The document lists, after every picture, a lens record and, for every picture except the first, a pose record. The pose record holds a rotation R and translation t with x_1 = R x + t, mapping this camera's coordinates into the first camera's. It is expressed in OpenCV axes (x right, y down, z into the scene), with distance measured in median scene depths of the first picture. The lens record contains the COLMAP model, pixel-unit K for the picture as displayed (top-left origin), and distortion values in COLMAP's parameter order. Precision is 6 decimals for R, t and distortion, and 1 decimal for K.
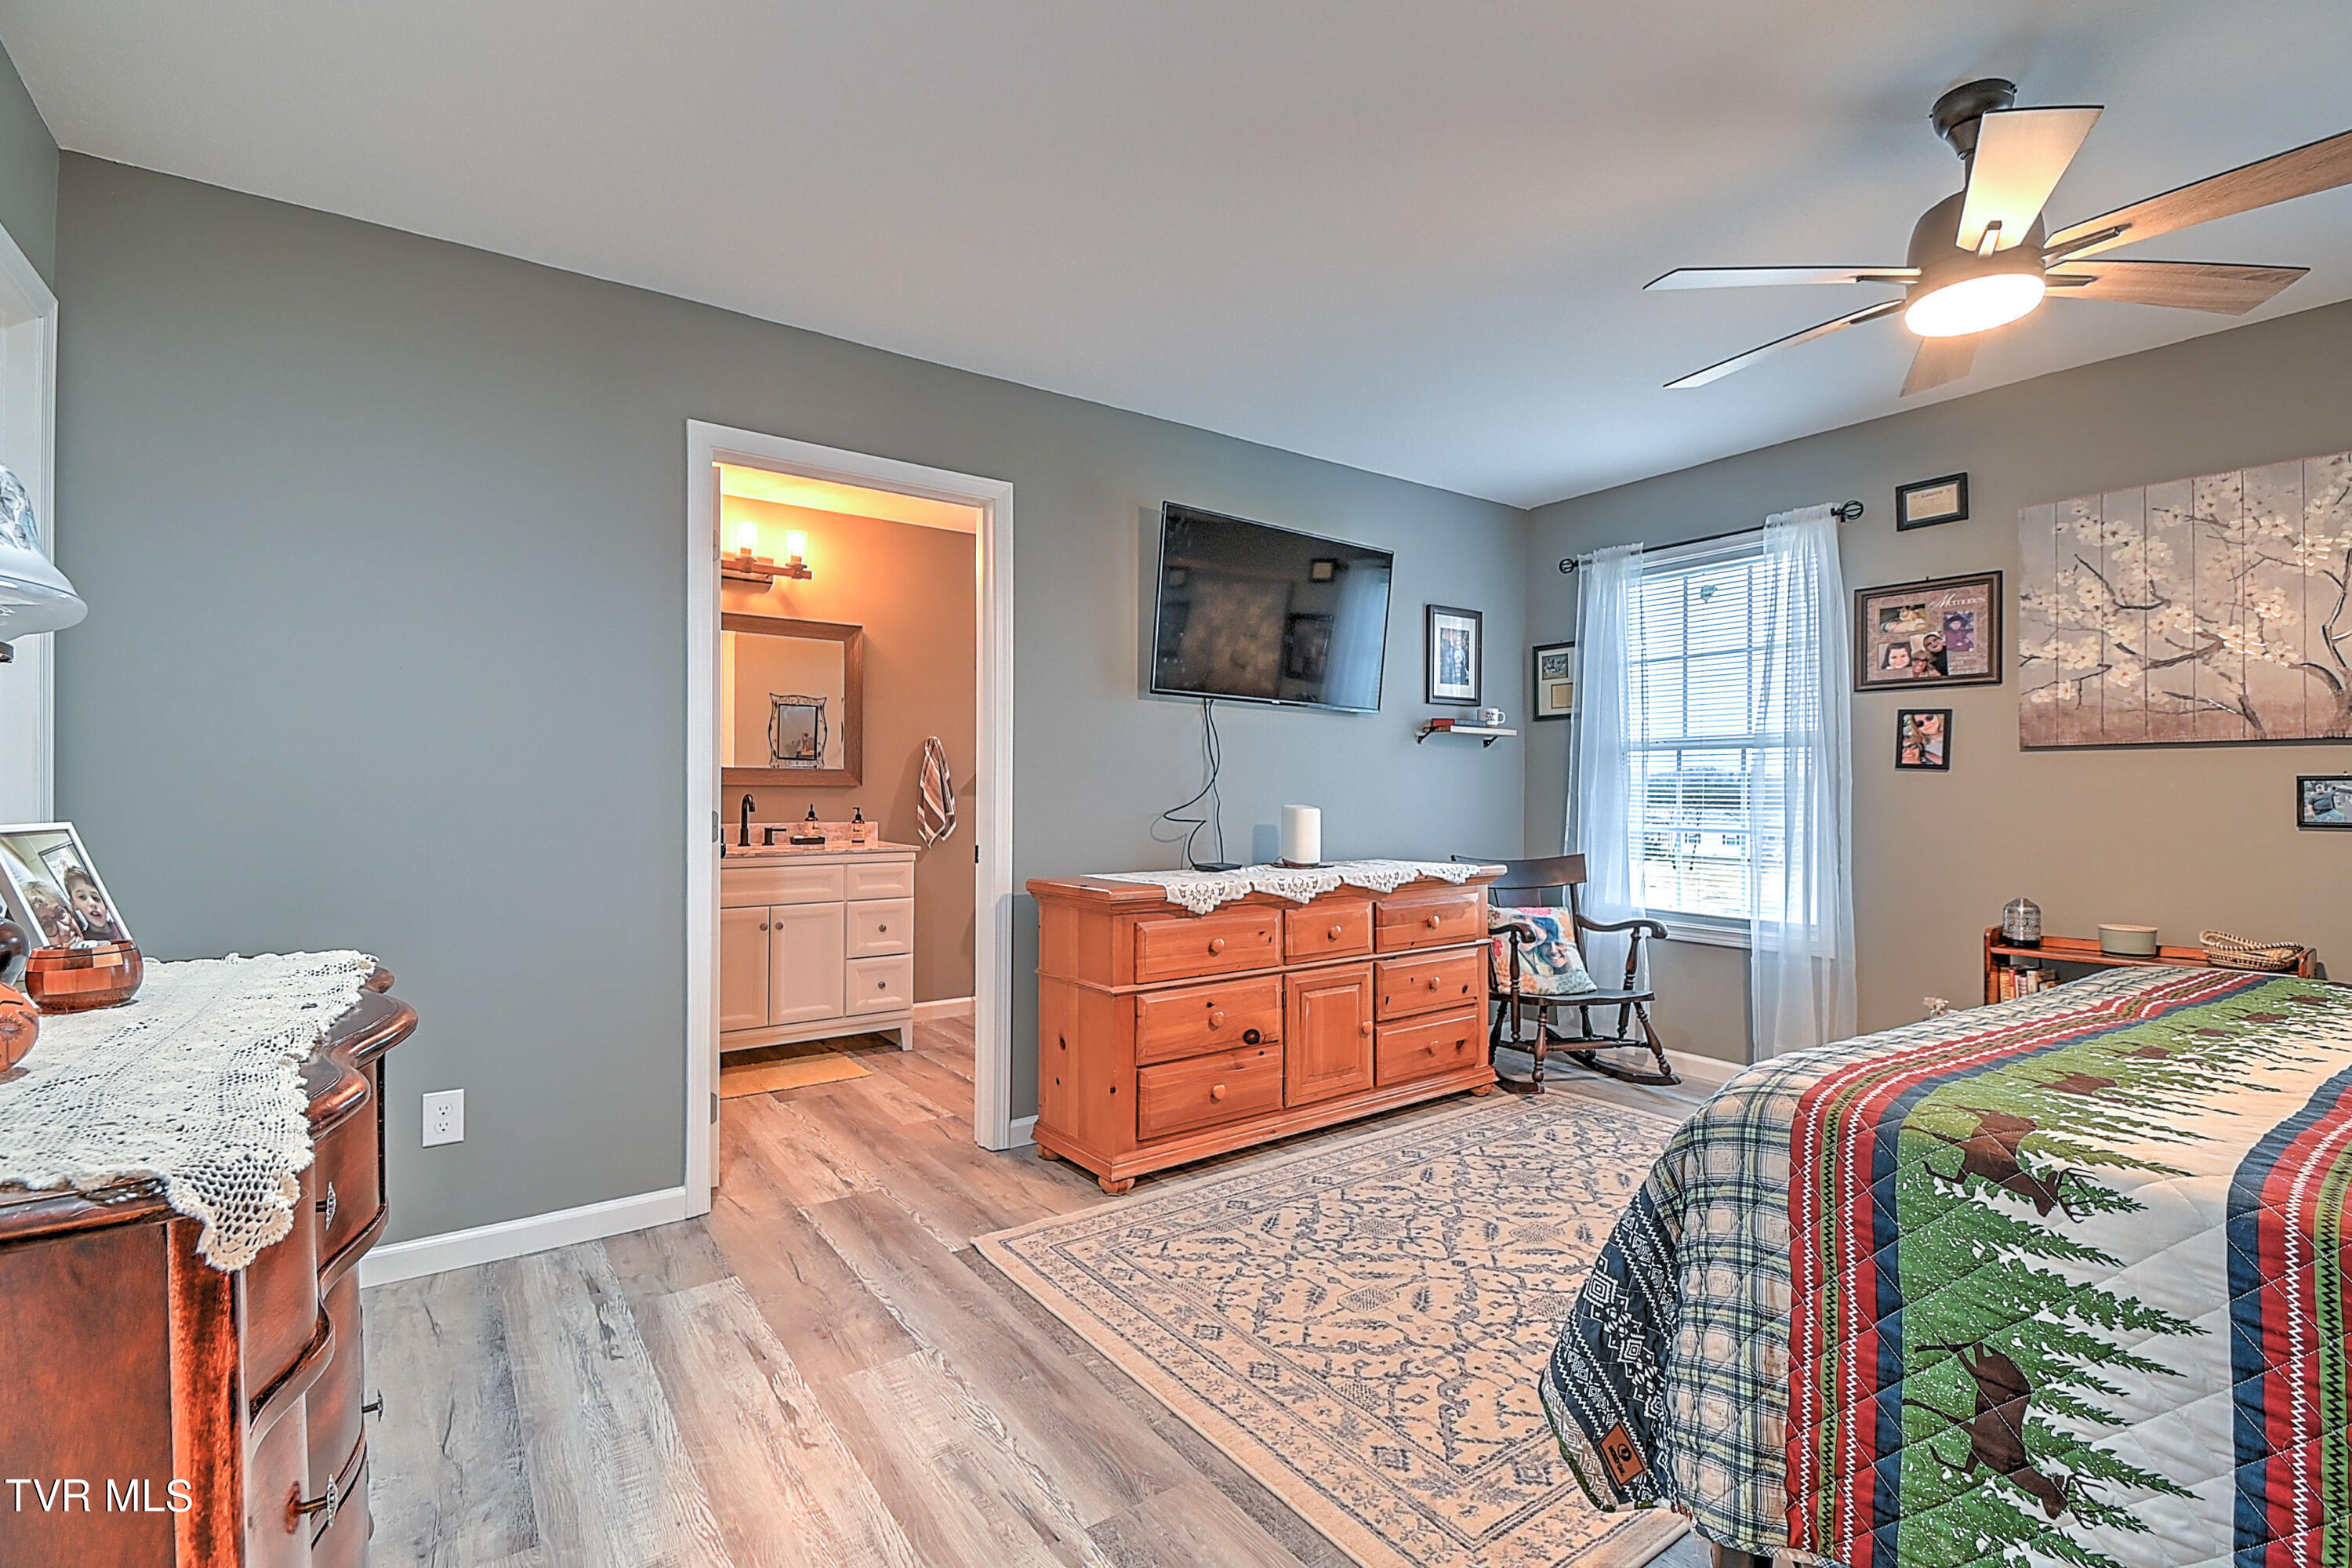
lens RADIAL K [[1056.3, 0, 1162.0], [0, 1056.3, 785.0], [0, 0, 1]] dist [-0.003606, -0.000535]
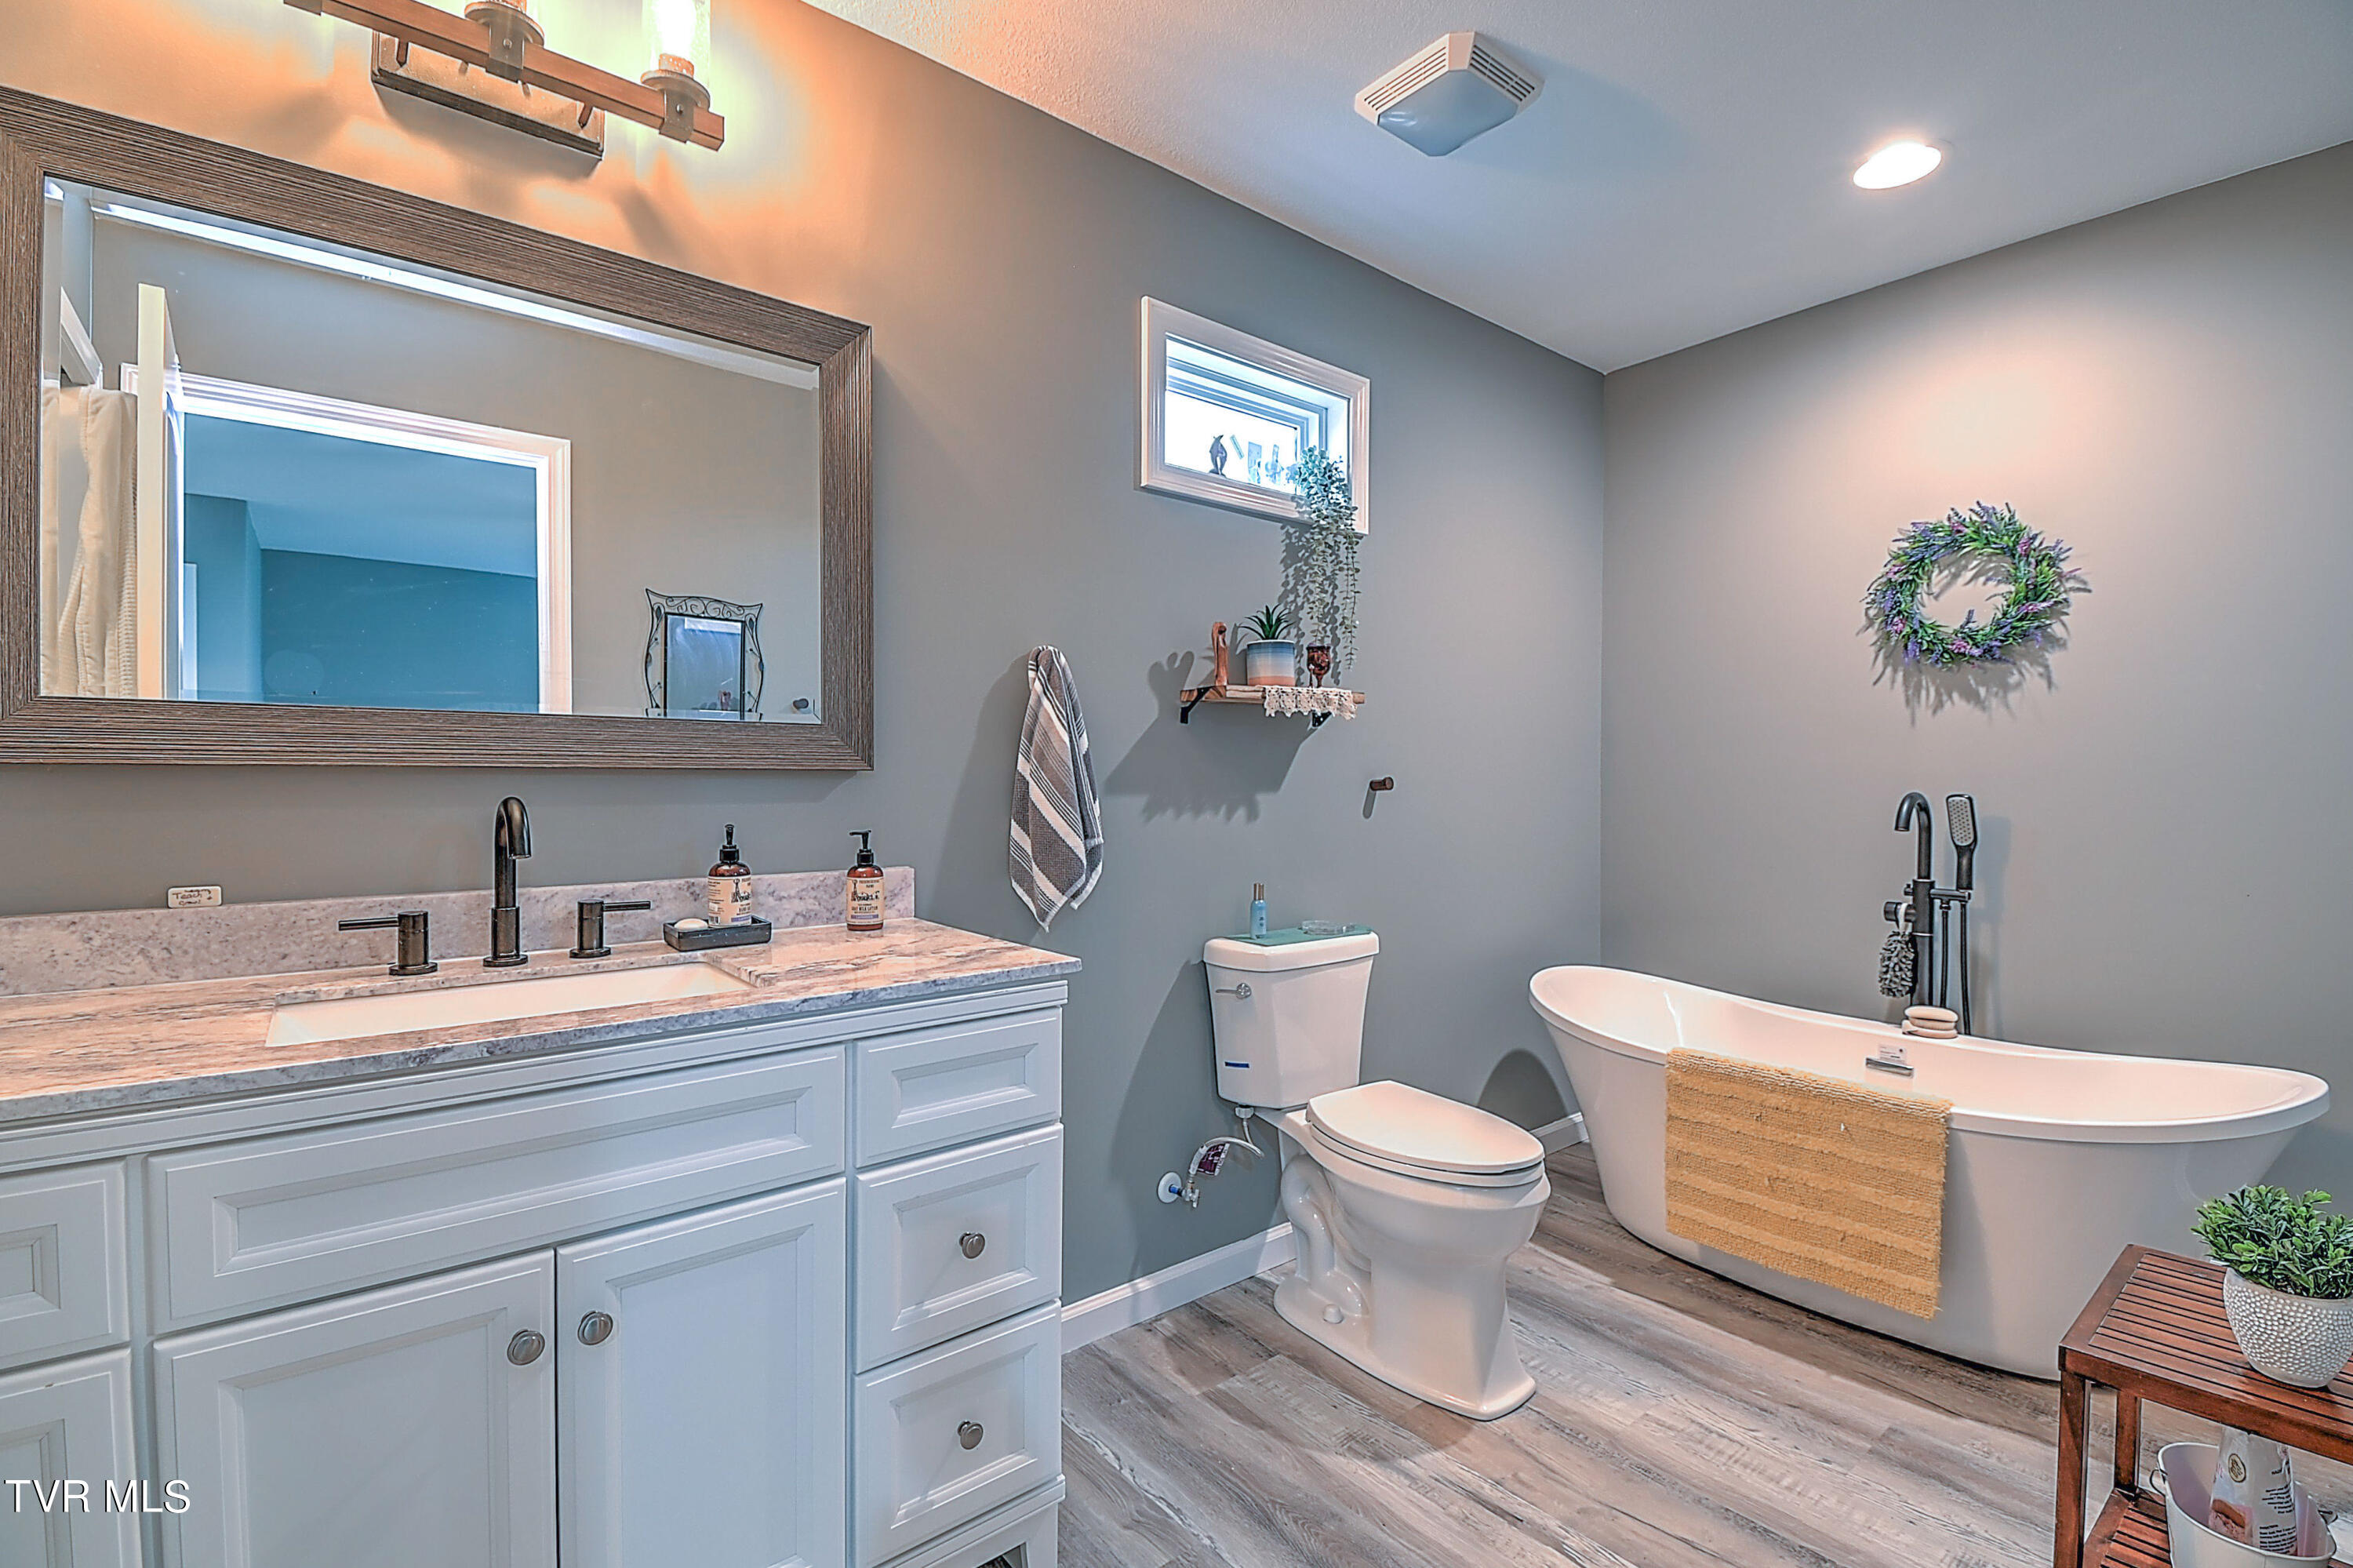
lens RADIAL K [[1056.8, 0, 1185.8], [0, 1056.8, 782.8], [0, 0, 1]] dist [-0.003606, -0.000535]
pose [[0.996859, -0.004019, 0.079090, -0.212234], [0.003379, 0.999960, 0.008223, 0.002370], [-0.079120, -0.007930, 0.996834, 0.650212]]
